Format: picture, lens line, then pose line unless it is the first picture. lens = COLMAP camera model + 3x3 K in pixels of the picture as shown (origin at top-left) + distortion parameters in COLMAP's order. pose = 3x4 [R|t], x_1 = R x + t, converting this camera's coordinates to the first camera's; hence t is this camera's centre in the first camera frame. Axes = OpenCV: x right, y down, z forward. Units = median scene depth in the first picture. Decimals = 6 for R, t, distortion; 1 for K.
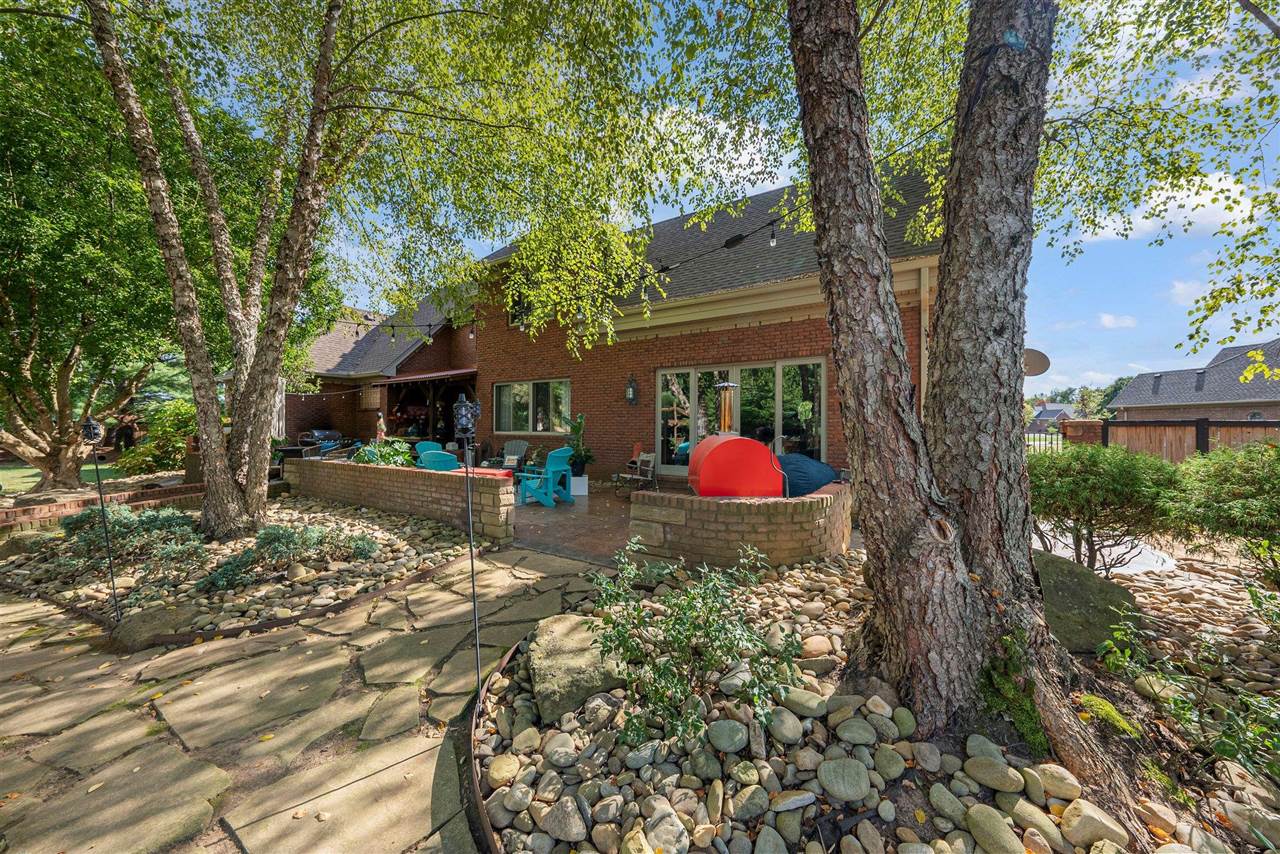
lens RADIAL K [[433.4, 0, 645.4], [0, 433.4, 435.8], [0, 0, 1]] dist [-0.010836, 0.000001]
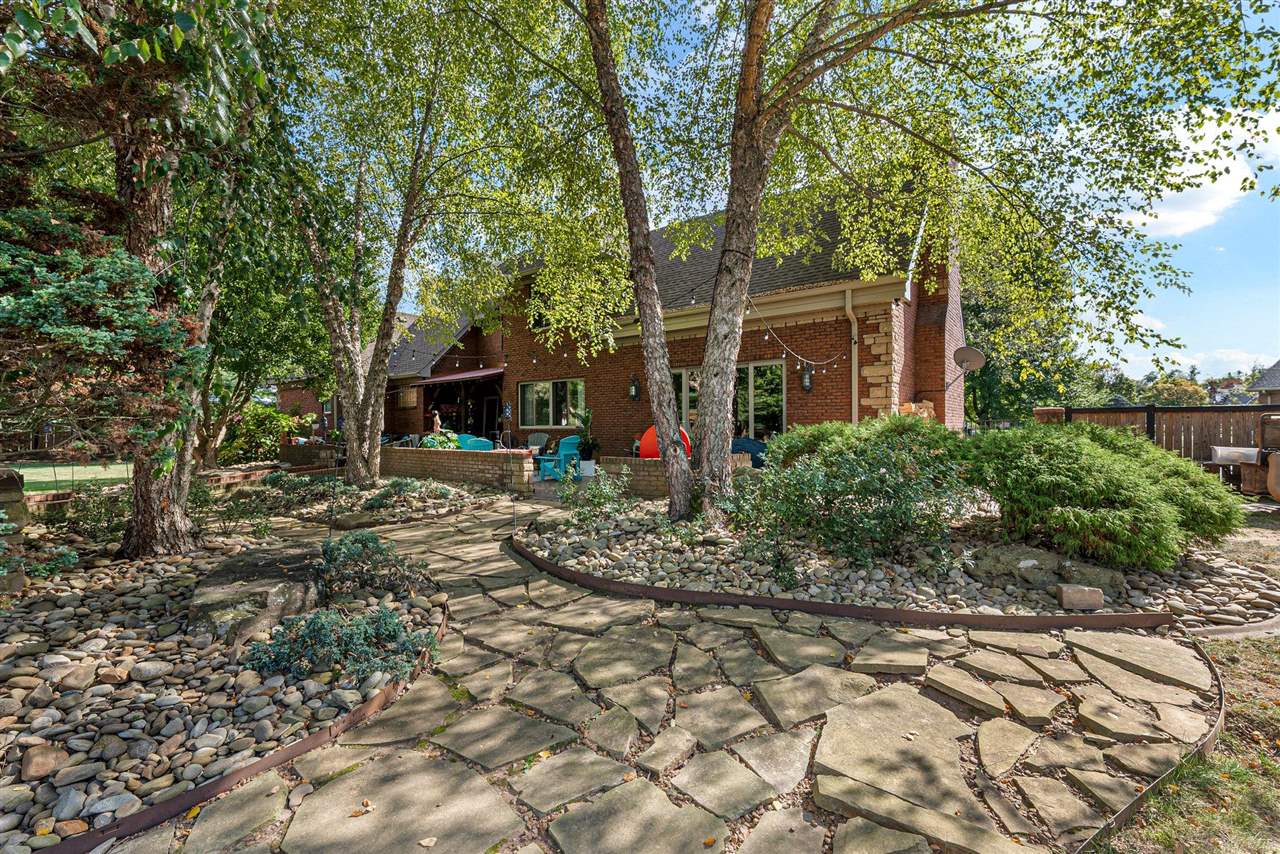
lens RADIAL K [[556.6, 0, 637.9], [0, 556.6, 422.2], [0, 0, 1]] dist [-0.000073, -0.000023]
pose [[0.992098, -0.012889, -0.124798, 0.188473], [0.009861, 0.999643, -0.024852, 0.026407], [0.125074, 0.023425, 0.991871, -0.549413]]
